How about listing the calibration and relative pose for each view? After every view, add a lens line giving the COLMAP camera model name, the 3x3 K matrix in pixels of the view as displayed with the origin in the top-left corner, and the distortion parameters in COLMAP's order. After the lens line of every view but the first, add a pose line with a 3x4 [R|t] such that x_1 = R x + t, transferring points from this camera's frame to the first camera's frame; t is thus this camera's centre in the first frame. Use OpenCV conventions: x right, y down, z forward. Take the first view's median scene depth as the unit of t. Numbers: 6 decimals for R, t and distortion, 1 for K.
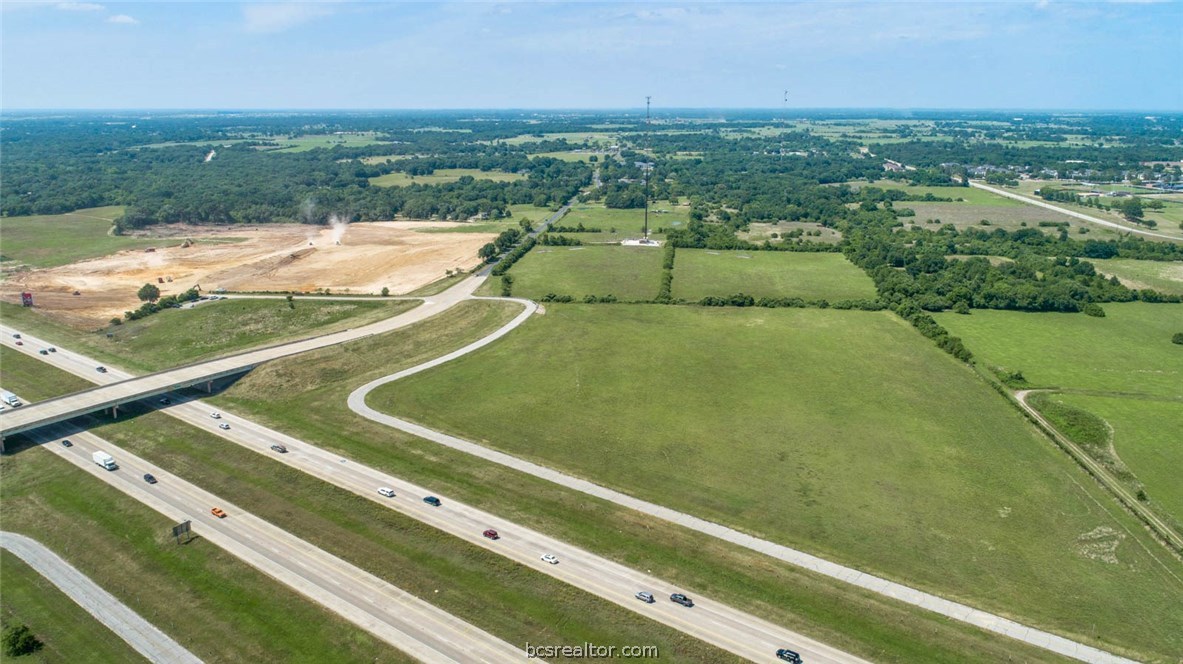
lens RADIAL K [[820.8, 0, 591.5], [0, 820.8, 332.0], [0, 0, 1]] dist [-0.012649, 0.003211]
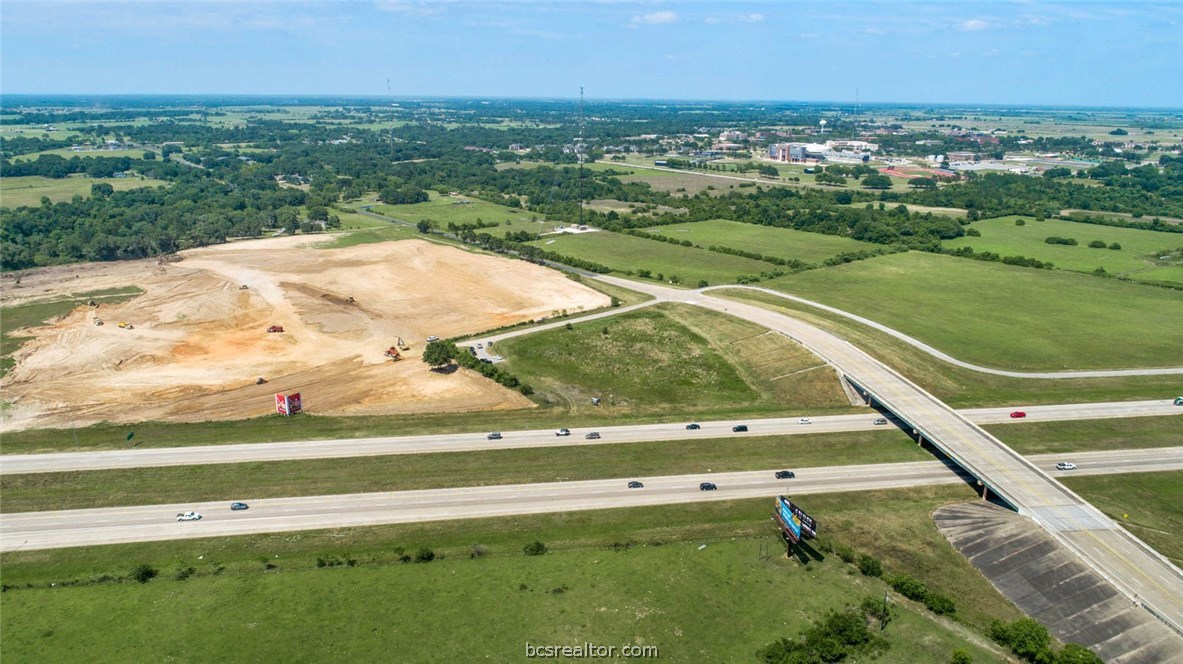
lens RADIAL K [[840.8, 0, 591.9], [0, 840.8, 257.2], [0, 0, 1]] dist [-0.004980, 0.002476]
pose [[0.718115, -0.127600, 0.684127, -0.631461], [0.179030, 0.983834, -0.004425, -0.069310], [-0.672502, 0.125657, 0.729350, 0.253275]]
